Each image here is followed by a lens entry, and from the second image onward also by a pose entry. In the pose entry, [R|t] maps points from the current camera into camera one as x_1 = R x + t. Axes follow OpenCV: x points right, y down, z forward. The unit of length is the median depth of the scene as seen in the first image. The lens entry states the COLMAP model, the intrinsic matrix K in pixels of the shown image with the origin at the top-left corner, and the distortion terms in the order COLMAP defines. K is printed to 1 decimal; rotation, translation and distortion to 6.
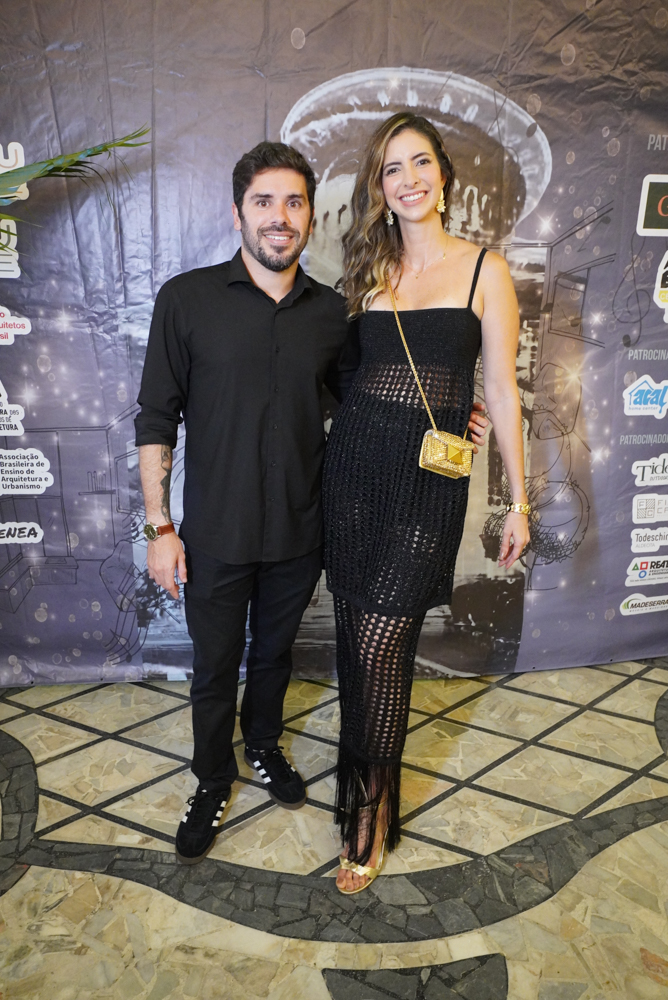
lens RADIAL K [[702.6, 0, 333.1], [0, 702.6, 476.5], [0, 0, 1]] dist [0.004627, 0.026102]
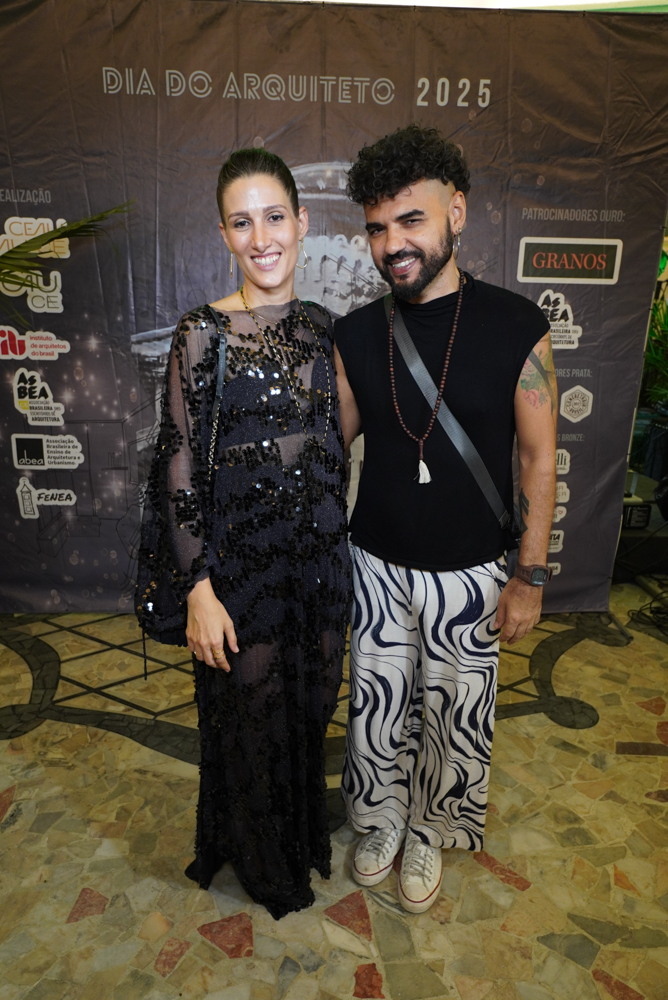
lens RADIAL K [[614.9, 0, 328.1], [0, 614.9, 470.0], [0, 0, 1]] dist [-0.004602, 0.012611]
pose [[0.997136, 0.020089, -0.072915, 0.176930], [-0.022695, 0.999126, -0.035091, 0.062517], [0.072147, 0.036645, 0.996721, -0.171204]]
